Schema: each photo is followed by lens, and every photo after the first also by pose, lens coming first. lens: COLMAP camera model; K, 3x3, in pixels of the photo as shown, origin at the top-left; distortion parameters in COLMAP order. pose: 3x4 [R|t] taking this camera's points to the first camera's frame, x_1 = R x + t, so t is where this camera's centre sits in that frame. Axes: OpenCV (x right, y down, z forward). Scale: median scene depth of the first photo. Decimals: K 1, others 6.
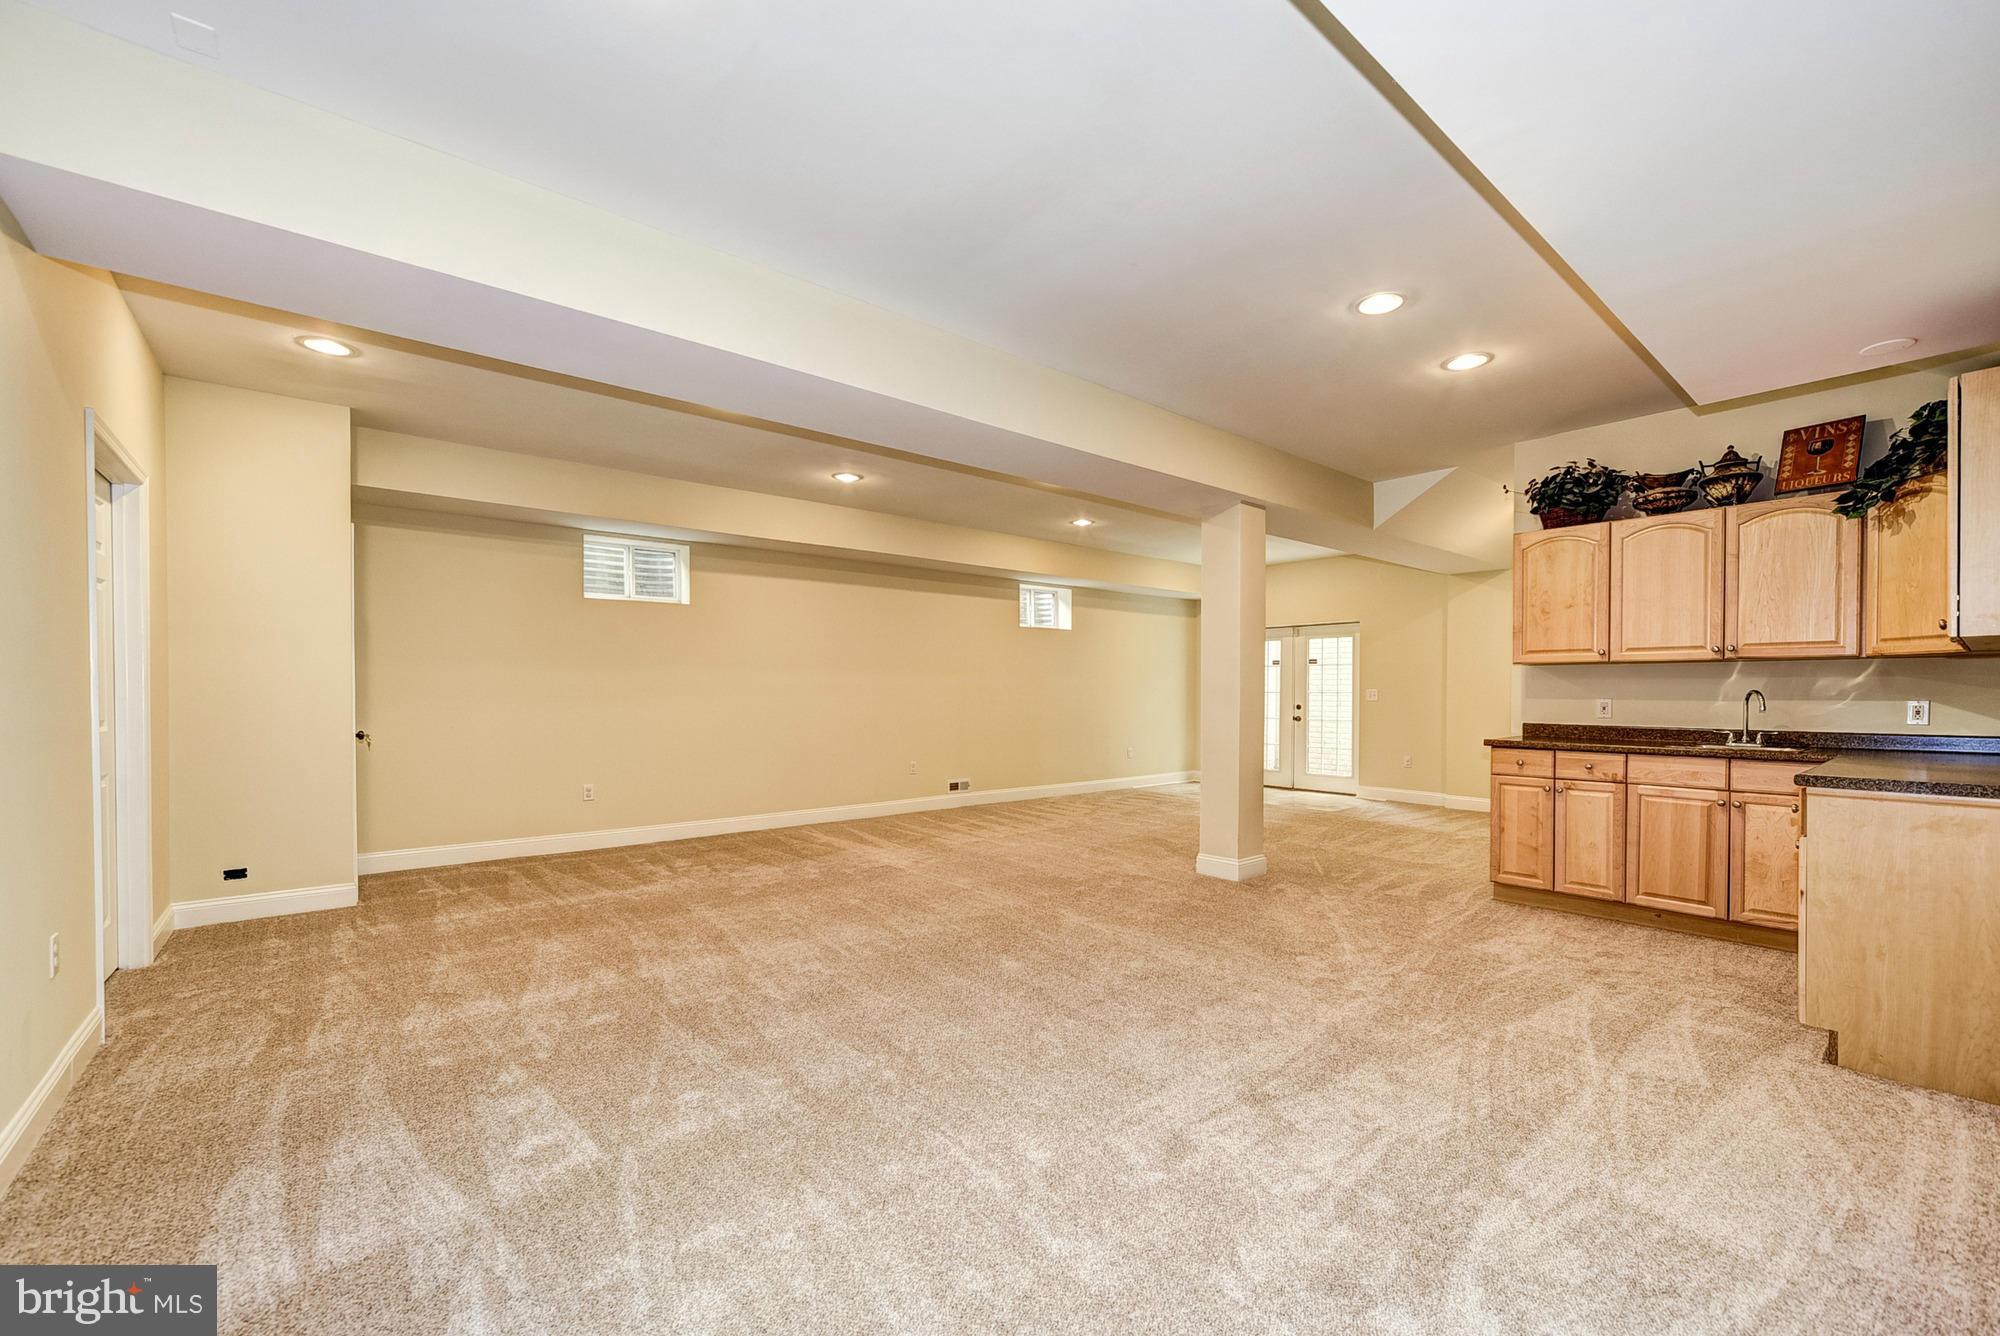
lens RADIAL K [[812.1, 0, 1002.9], [0, 812.1, 688.9], [0, 0, 1]] dist [0.001205, -0.000156]
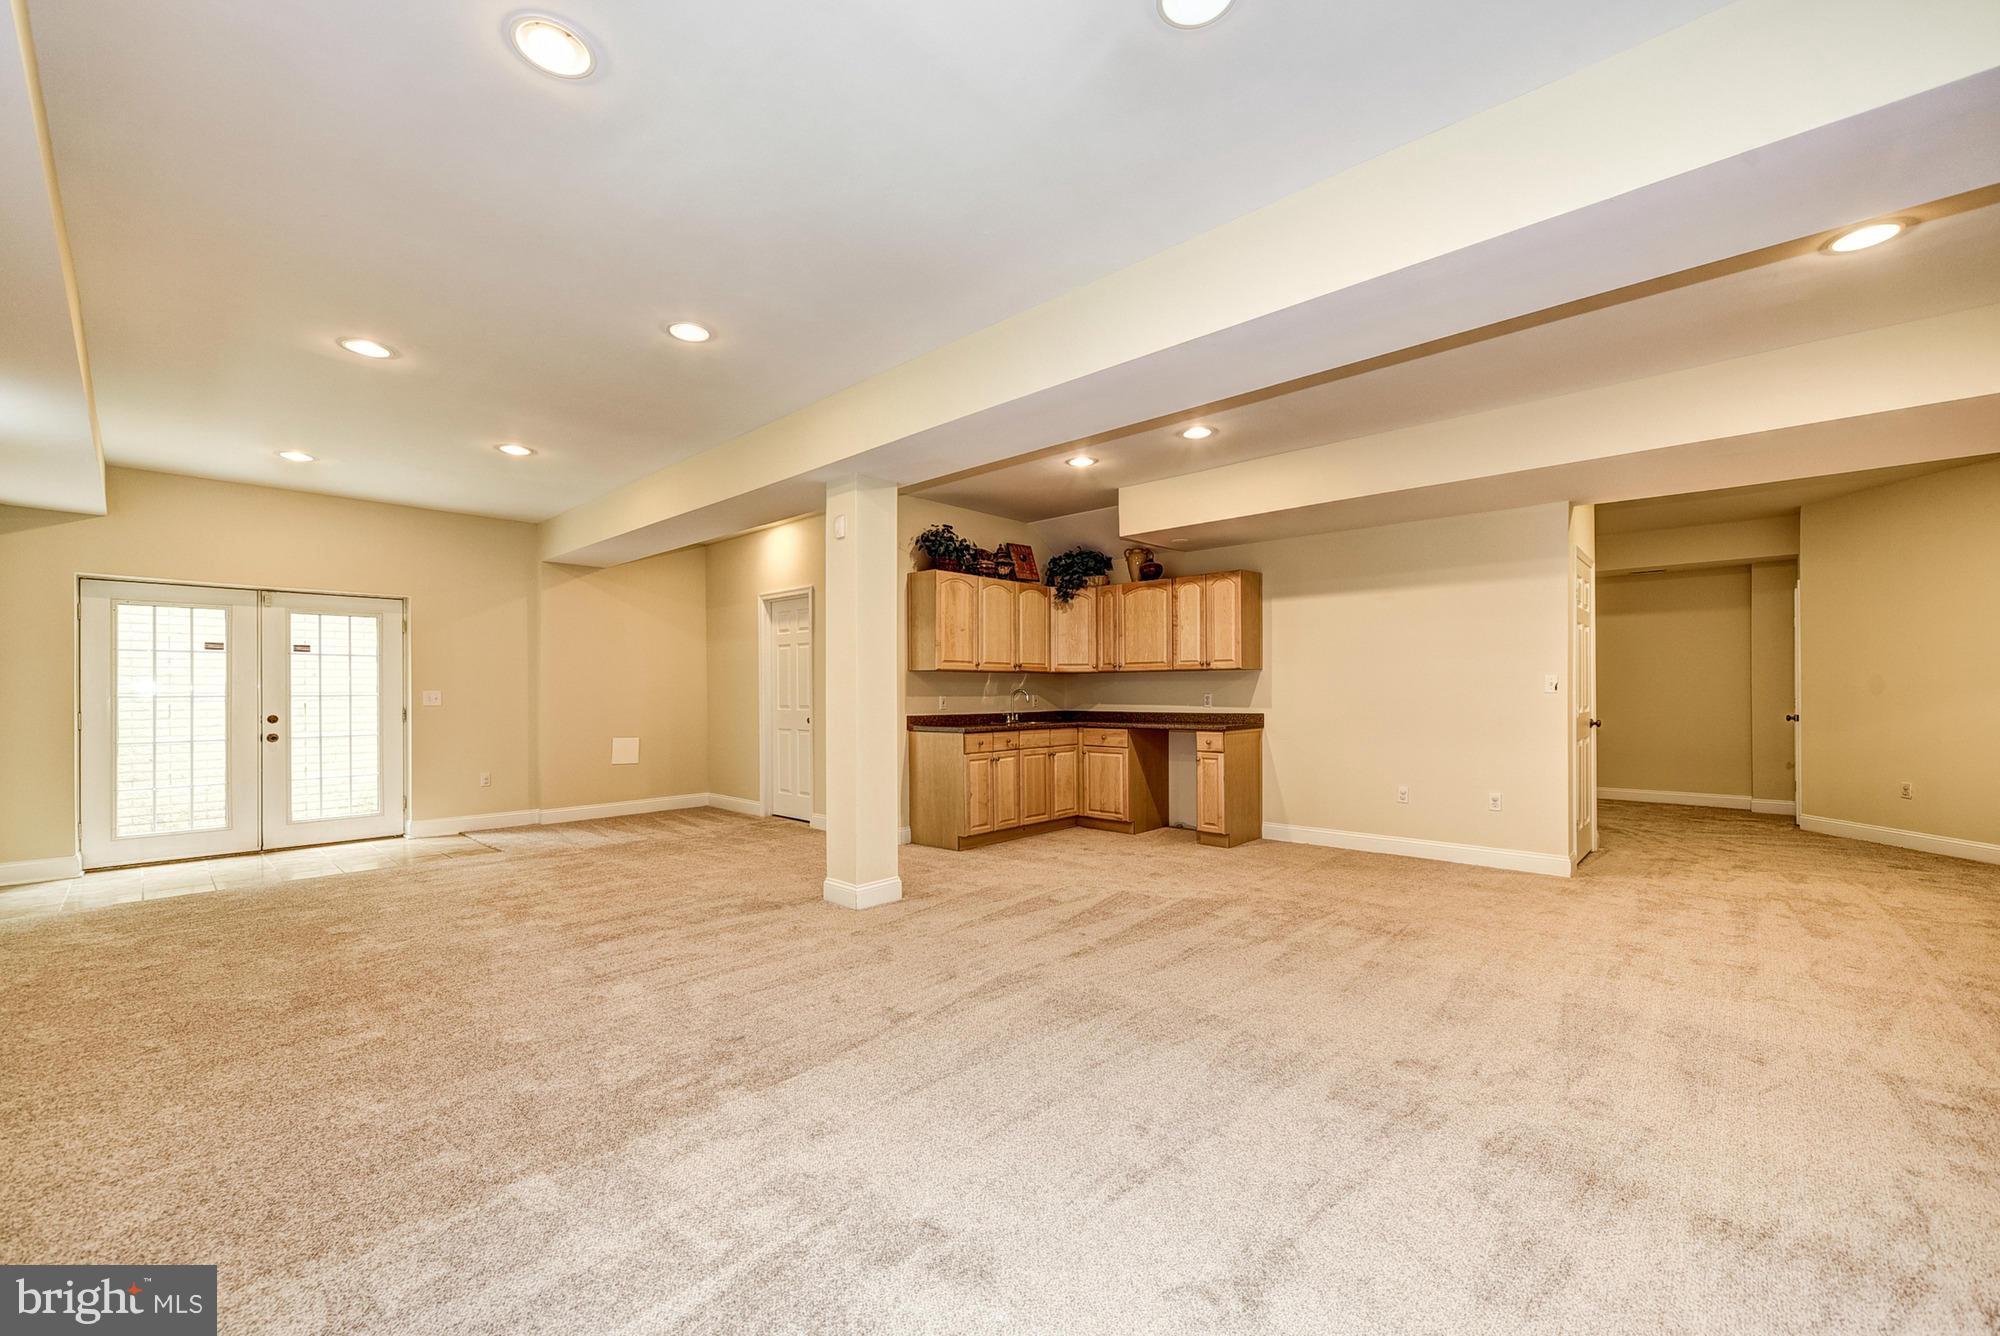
lens RADIAL K [[812.1, 0, 1002.2], [0, 812.1, 680.4], [0, 0, 1]] dist [0.001205, -0.000156]
pose [[-0.118472, 0.012130, 0.992883, -0.712262], [0.002288, 0.999926, -0.011943, 0.001944], [-0.992955, 0.000857, -0.118491, 1.107906]]
